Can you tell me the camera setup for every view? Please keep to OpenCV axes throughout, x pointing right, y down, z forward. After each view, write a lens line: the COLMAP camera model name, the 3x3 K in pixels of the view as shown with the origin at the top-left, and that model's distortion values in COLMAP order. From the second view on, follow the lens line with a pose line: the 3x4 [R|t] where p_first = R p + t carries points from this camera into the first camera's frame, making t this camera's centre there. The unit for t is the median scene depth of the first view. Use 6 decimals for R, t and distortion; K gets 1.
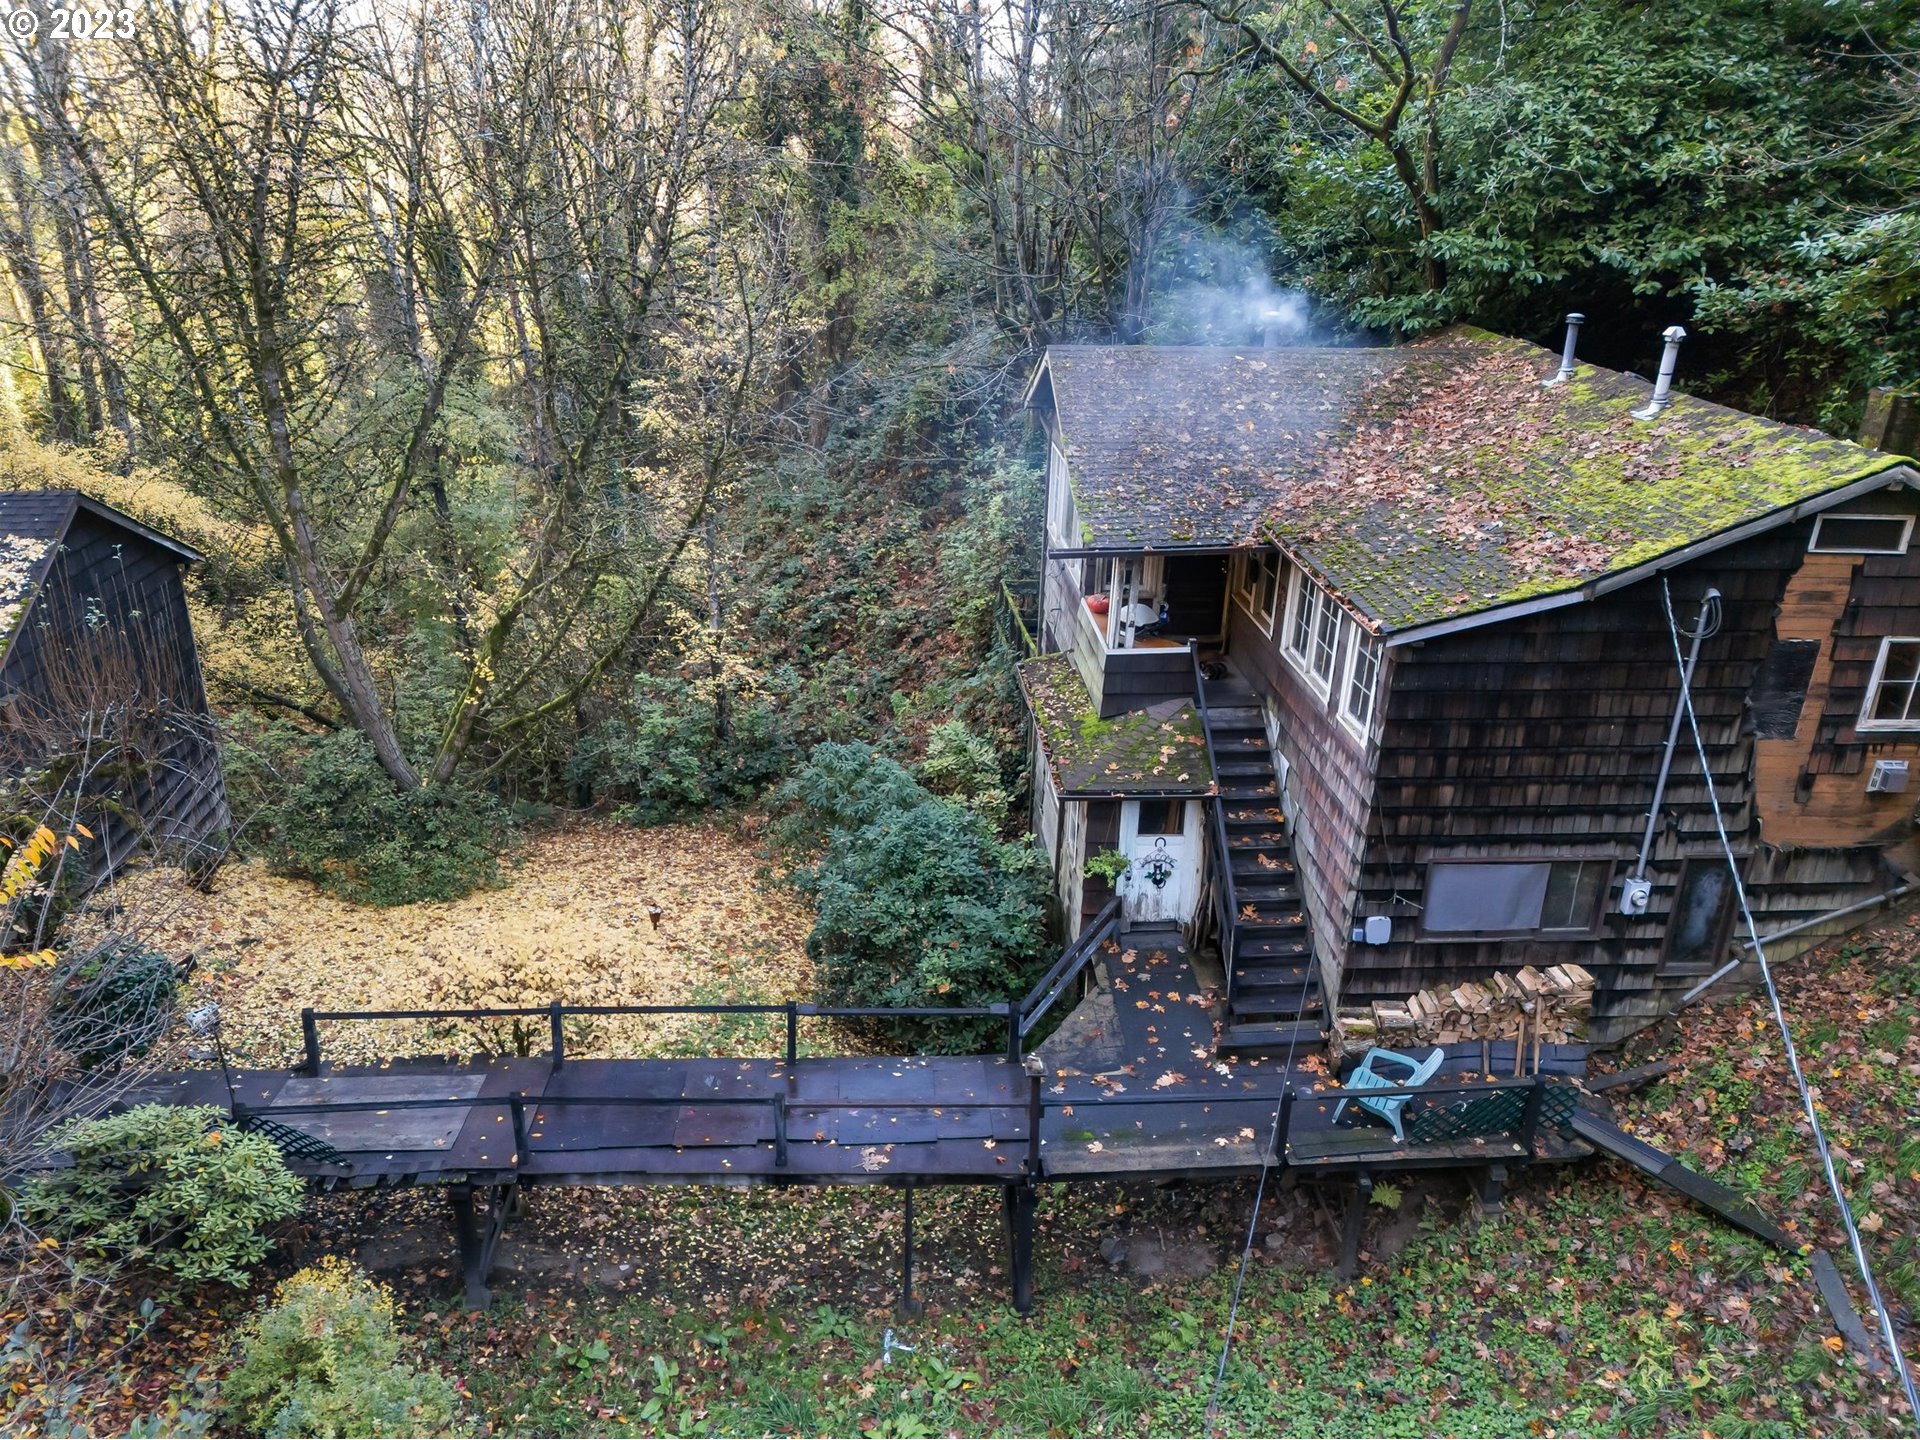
lens RADIAL K [[1406.6, 0, 962.5], [0, 1406.6, 732.7], [0, 0, 1]] dist [0.069908, -0.089439]
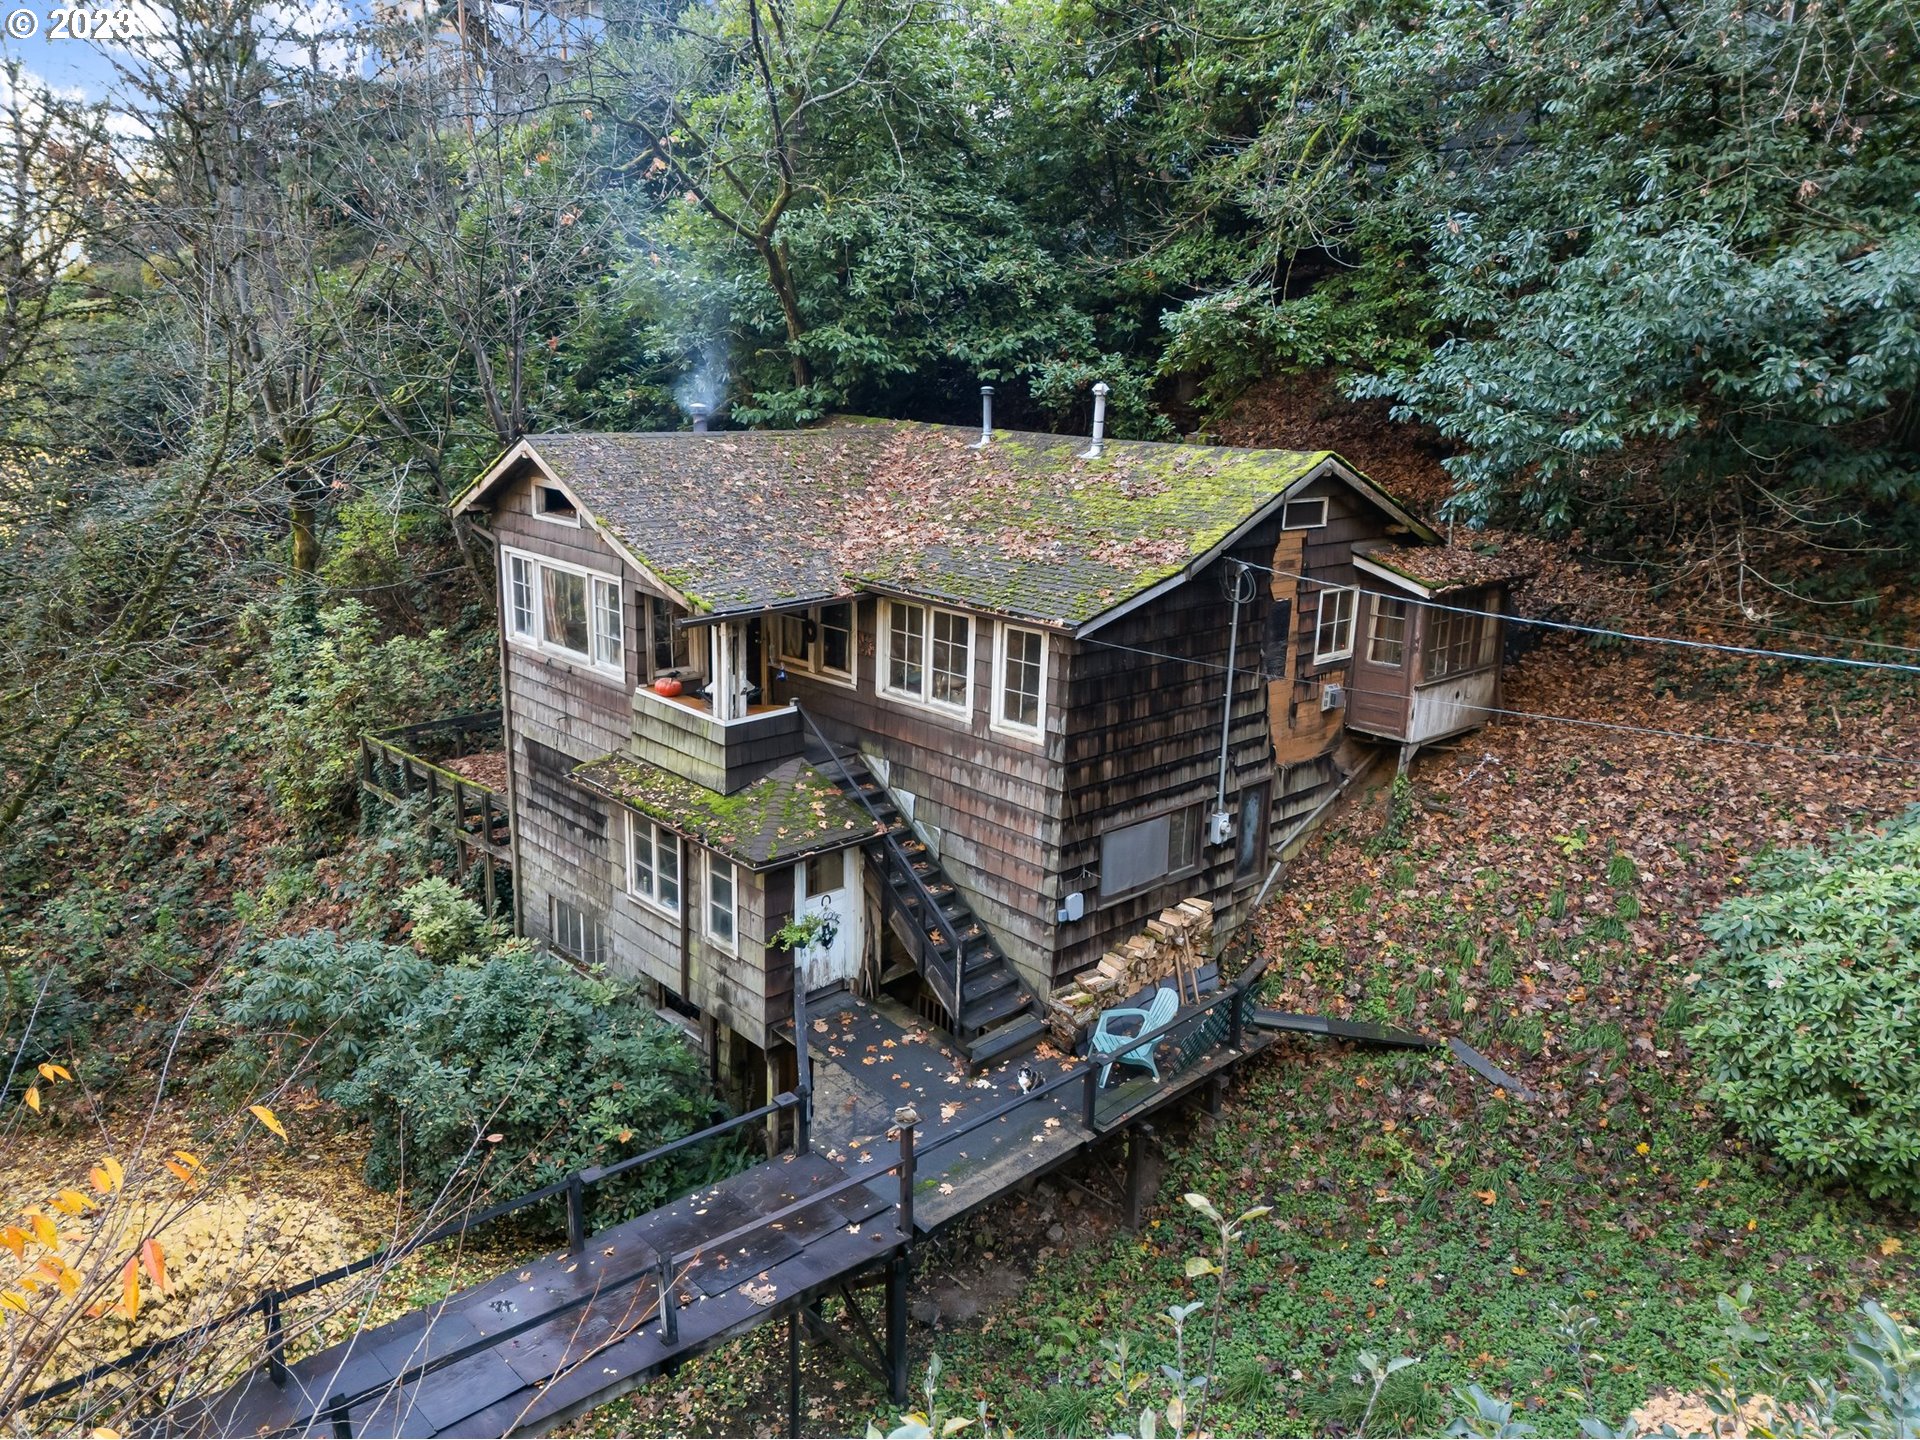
lens RADIAL K [[1410.6, 0, 1012.8], [0, 1410.6, 709.0], [0, 0, 1]] dist [0.076823, -0.053464]
pose [[0.767553, -0.164772, 0.619445, -0.390035], [0.244822, 0.968488, -0.045742, 0.028604], [-0.592389, 0.186763, 0.783706, 0.137692]]
